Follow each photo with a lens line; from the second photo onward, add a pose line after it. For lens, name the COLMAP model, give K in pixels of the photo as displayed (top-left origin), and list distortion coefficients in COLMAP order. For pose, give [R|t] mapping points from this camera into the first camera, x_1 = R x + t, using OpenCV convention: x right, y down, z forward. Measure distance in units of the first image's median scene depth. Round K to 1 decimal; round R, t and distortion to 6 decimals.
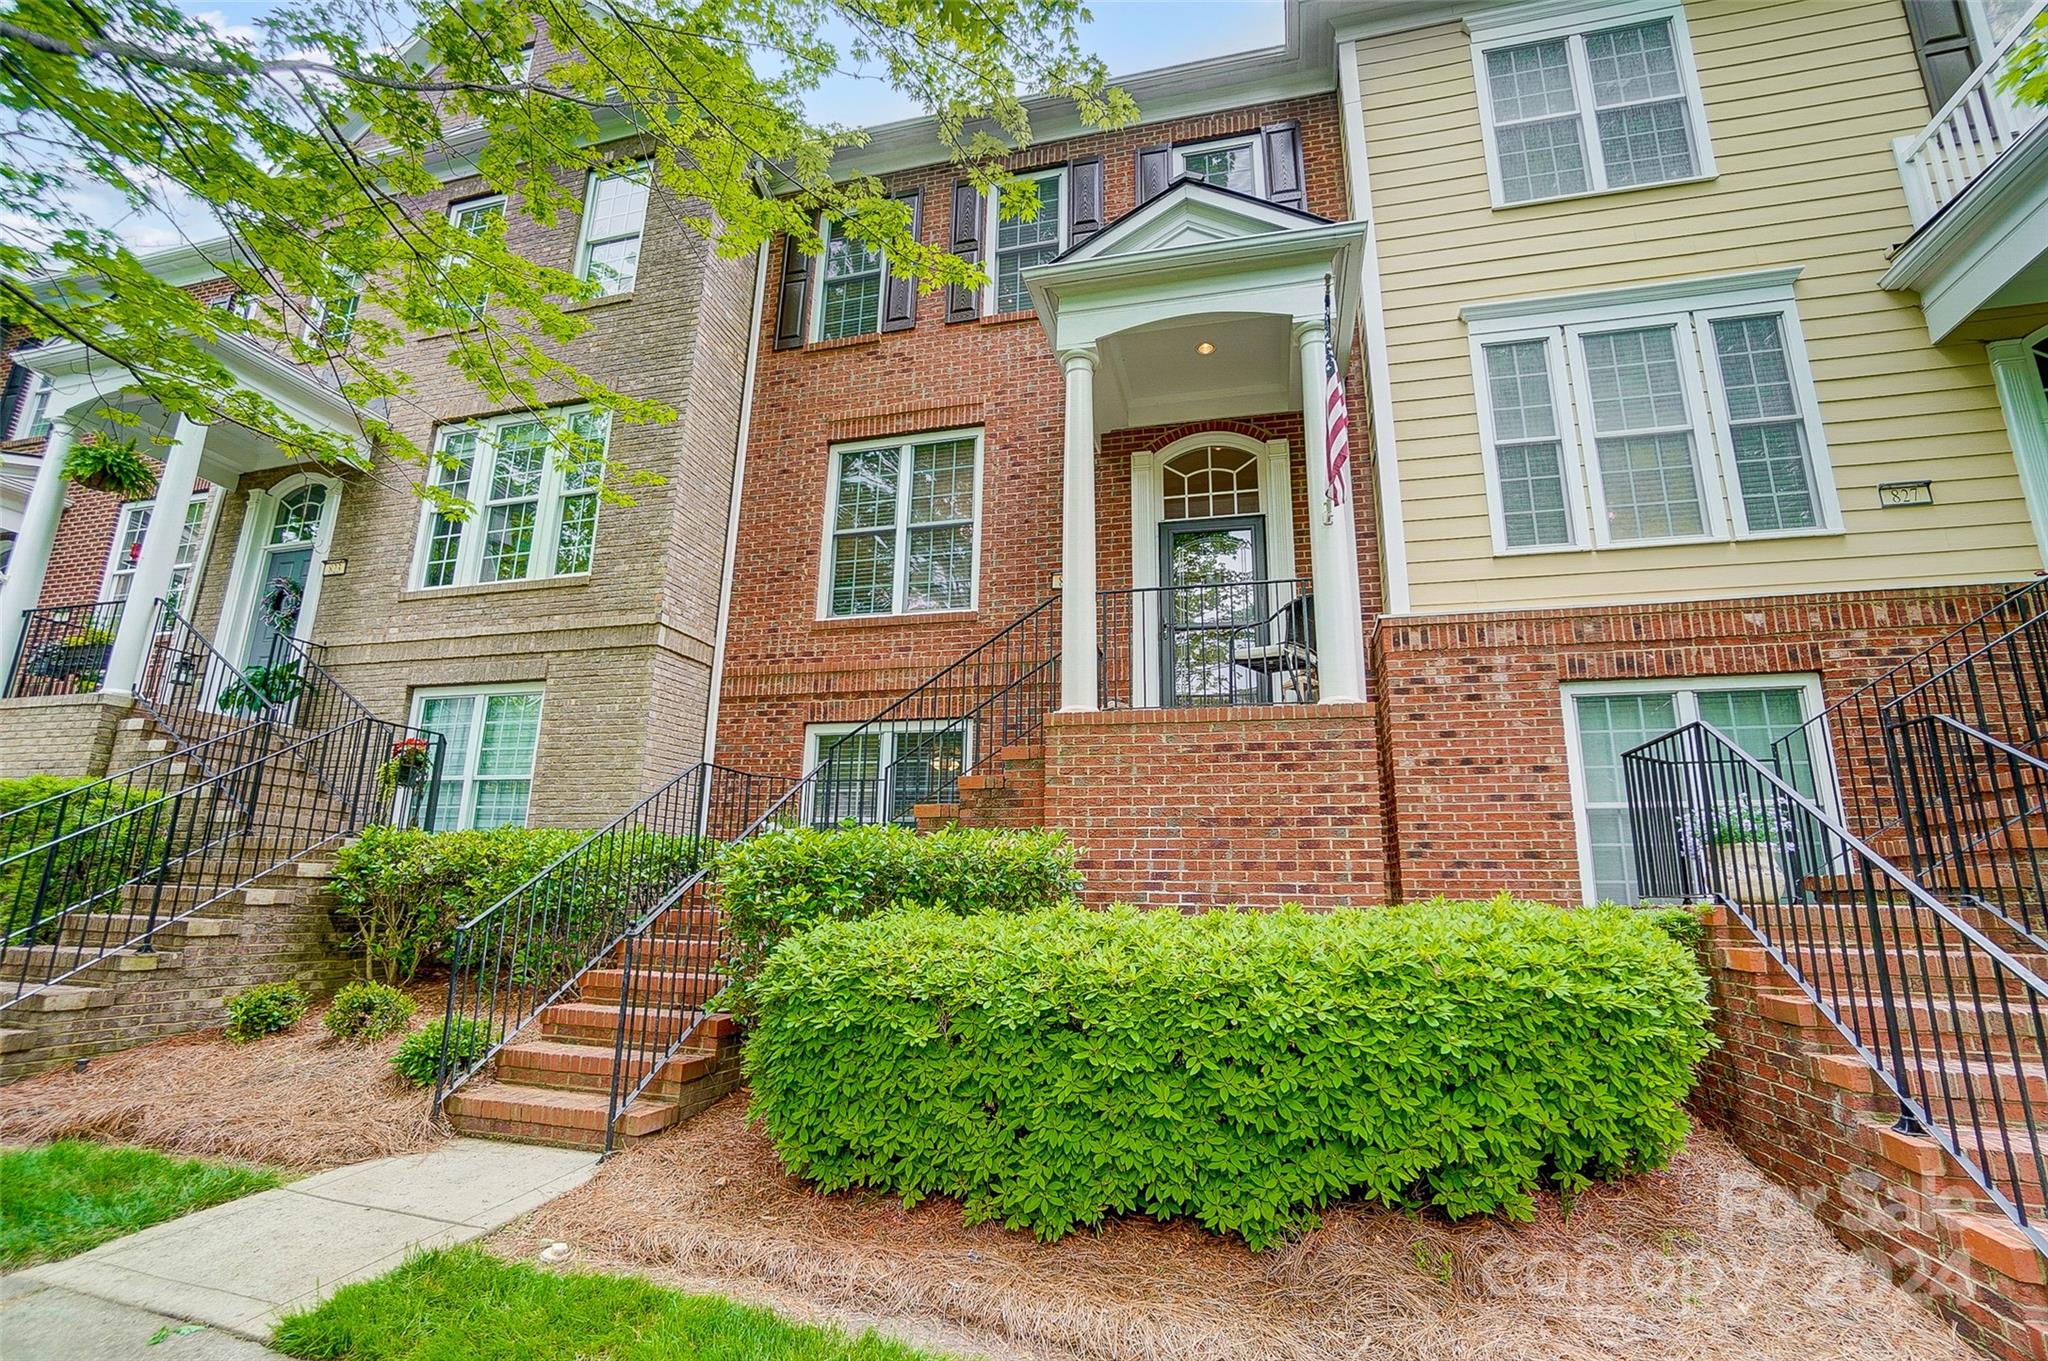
lens RADIAL K [[928.7, 0, 1029.0], [0, 928.7, 679.0], [0, 0, 1]] dist [-0.060563, 0.022241]
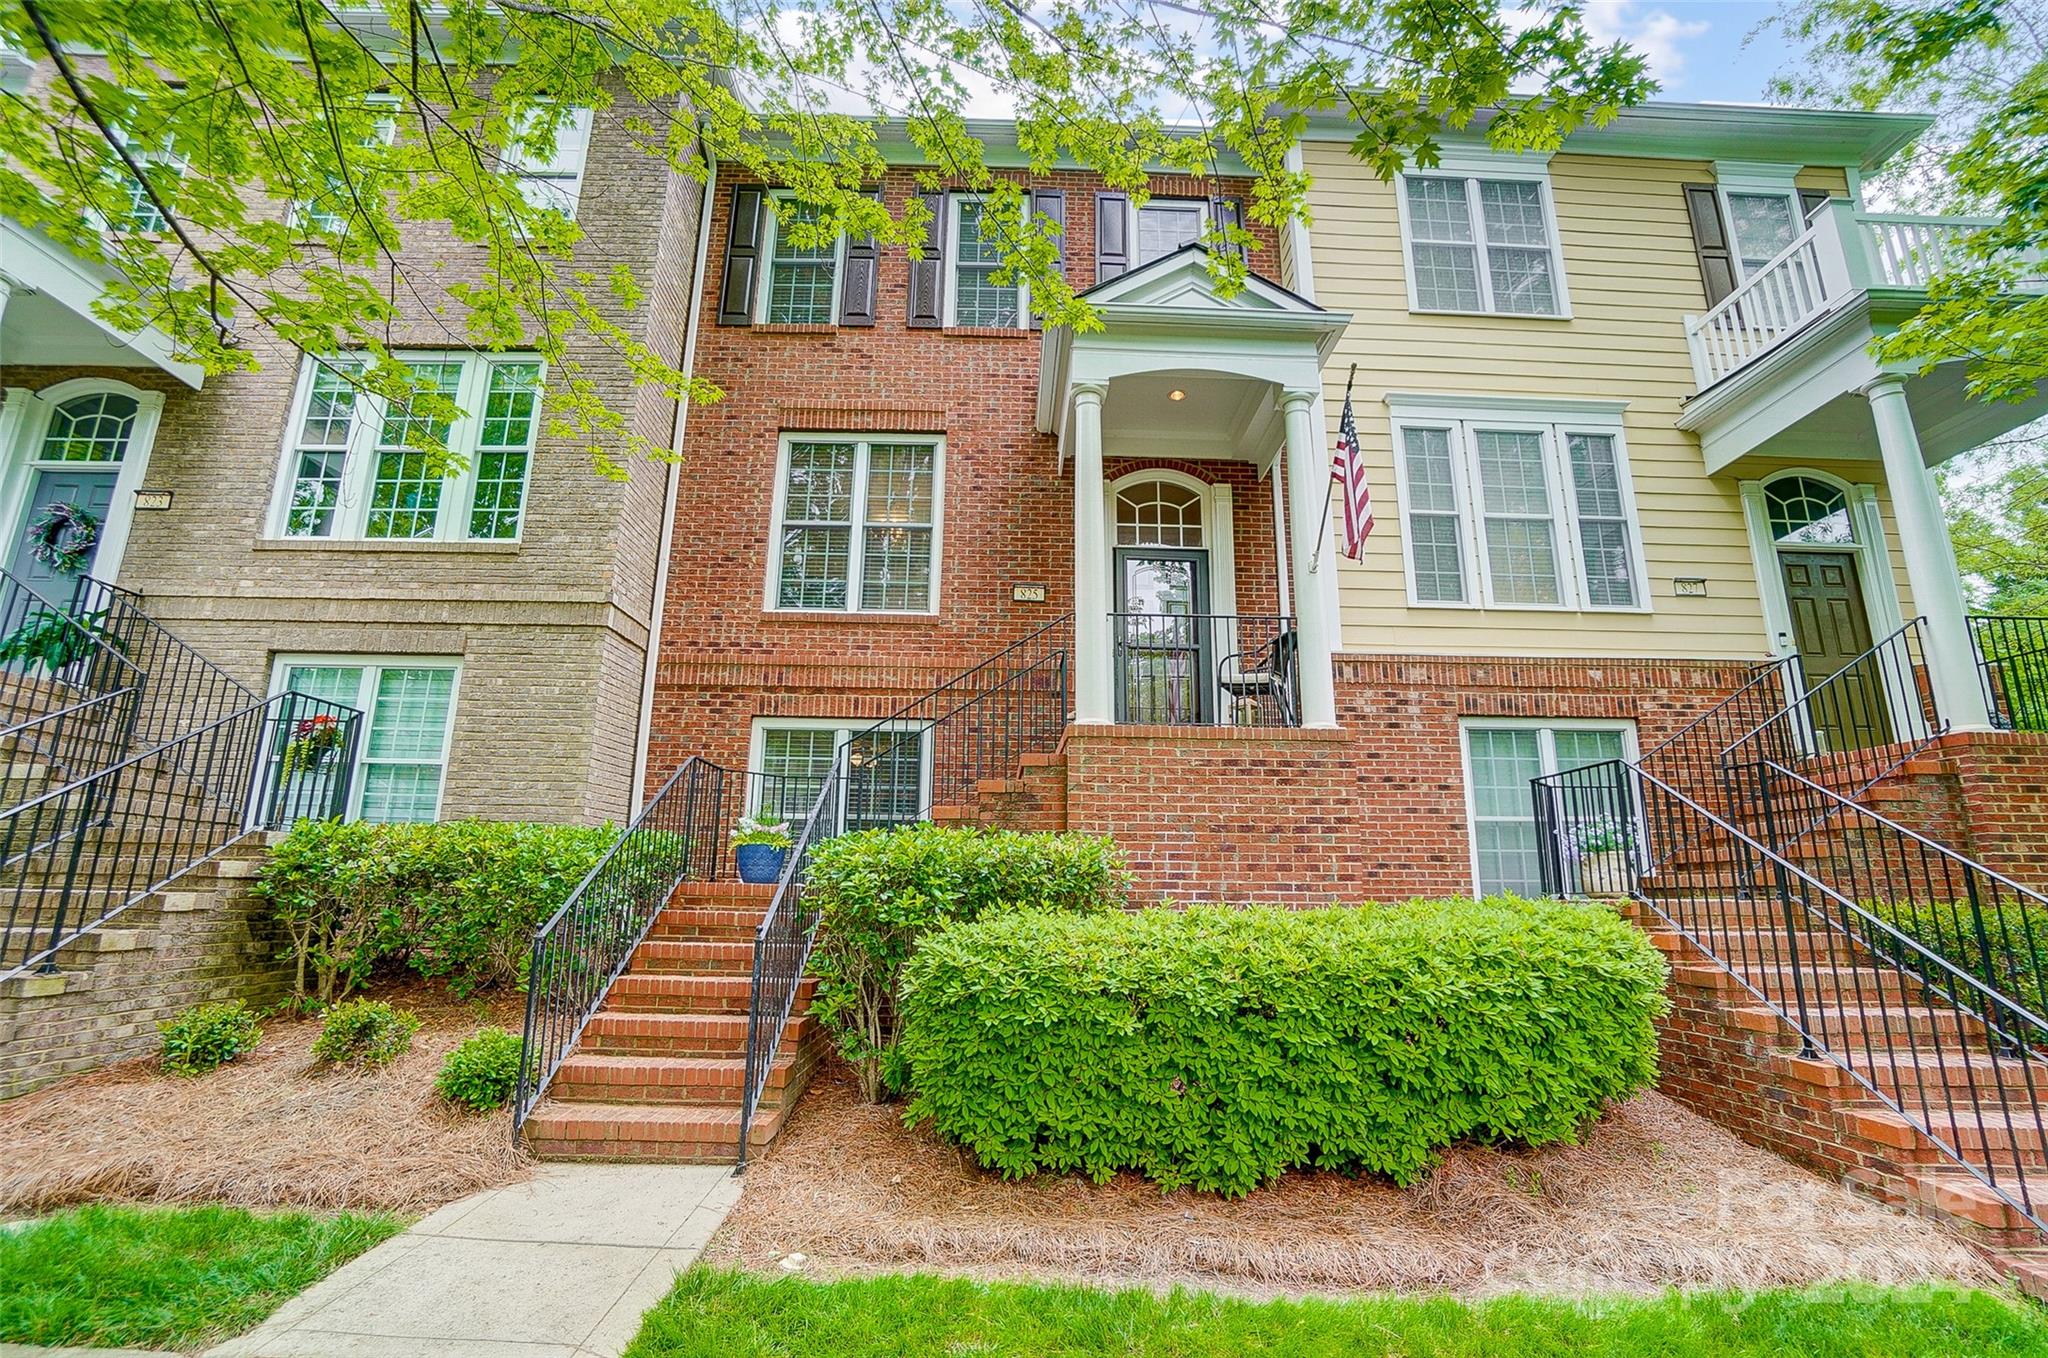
lens RADIAL K [[920.4, 0, 1029.9], [0, 920.4, 675.3], [0, 0, 1]] dist [-0.060787, 0.022059]
pose [[0.959817, 0.059377, 0.274272, -0.295886], [-0.060595, 0.998154, -0.004038, -0.011485], [-0.274006, -0.012744, 0.961644, -0.008429]]
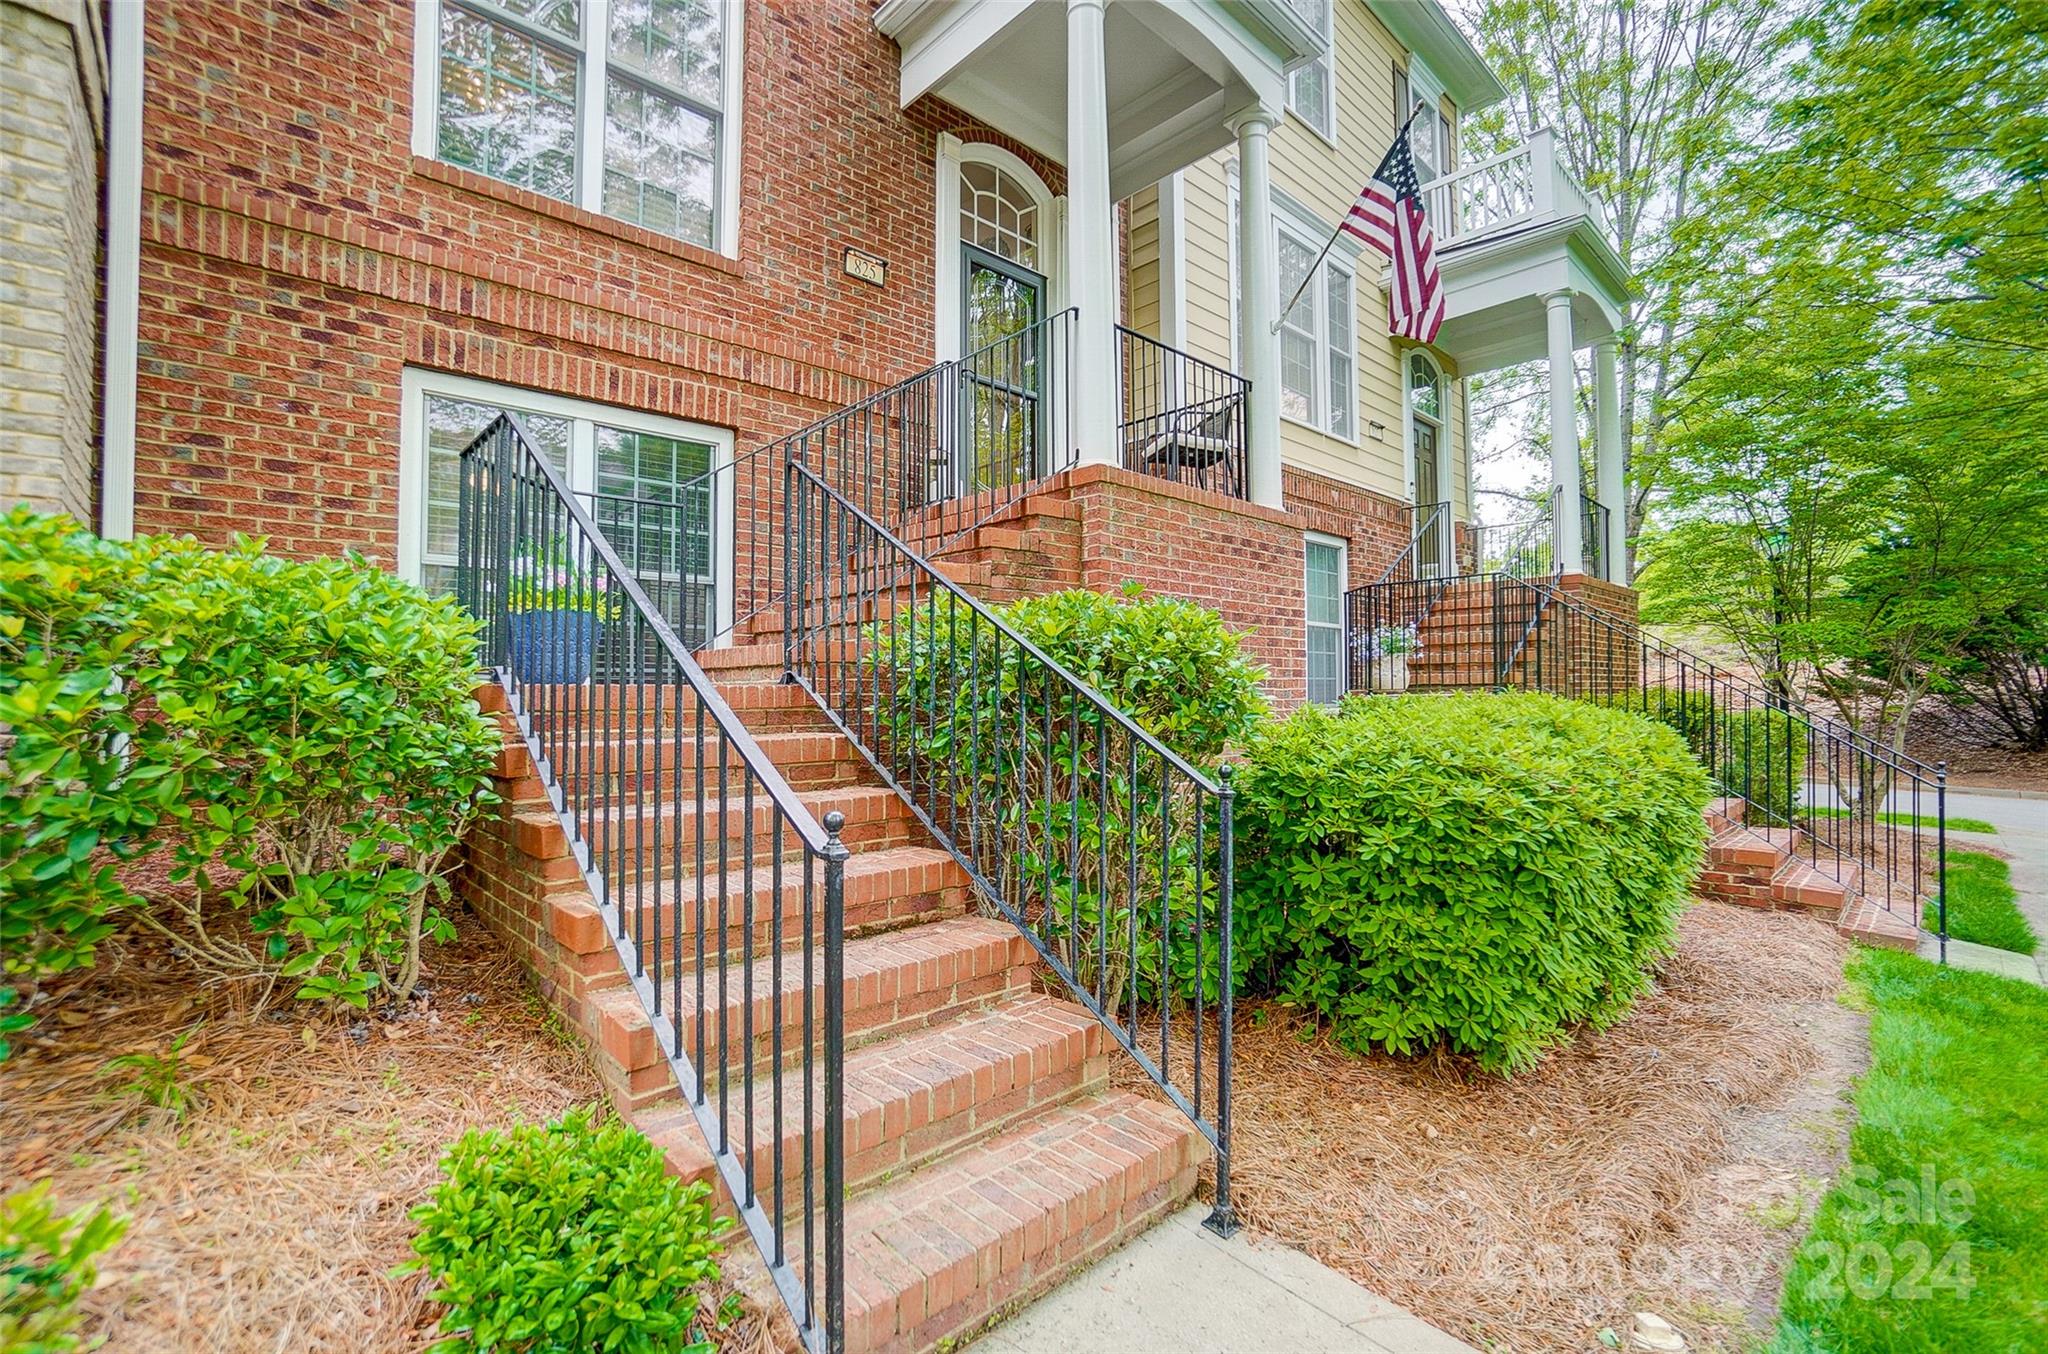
lens RADIAL K [[920.4, 0, 1029.9], [0, 920.4, 673.3], [0, 0, 1]] dist [-0.060787, 0.022059]
pose [[0.524234, 0.000023, 0.851574, -0.612803], [-0.184036, 0.976372, 0.113267, 0.122003], [-0.831450, -0.216099, 0.511852, 0.572198]]
